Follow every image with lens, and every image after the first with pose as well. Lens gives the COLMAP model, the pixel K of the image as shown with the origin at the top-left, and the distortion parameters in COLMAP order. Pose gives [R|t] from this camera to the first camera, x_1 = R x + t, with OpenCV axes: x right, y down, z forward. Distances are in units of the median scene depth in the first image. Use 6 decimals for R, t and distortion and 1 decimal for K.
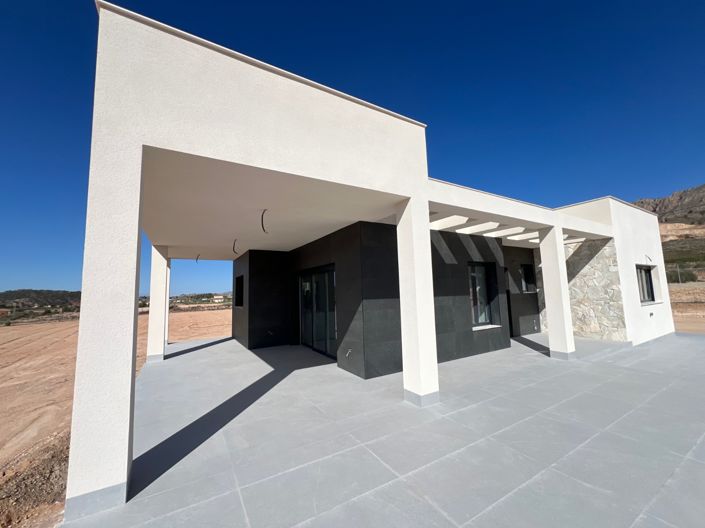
lens RADIAL K [[279.2, 0, 352.5], [0, 279.2, 264.0], [0, 0, 1]] dist [0.000600, 0.000182]
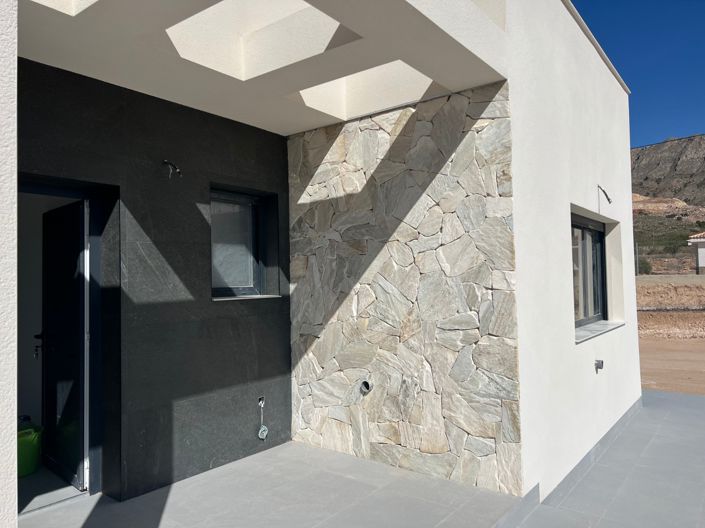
lens RADIAL K [[524.5, 0, 352.5], [0, 524.5, 264.0], [0, 0, 1]] dist [0.045031, -0.001489]
pose [[0.926890, 0.024552, 0.374529, 0.605431], [-0.047027, 0.997591, 0.050988, 0.047734], [-0.372375, -0.064874, 0.925812, 0.577411]]
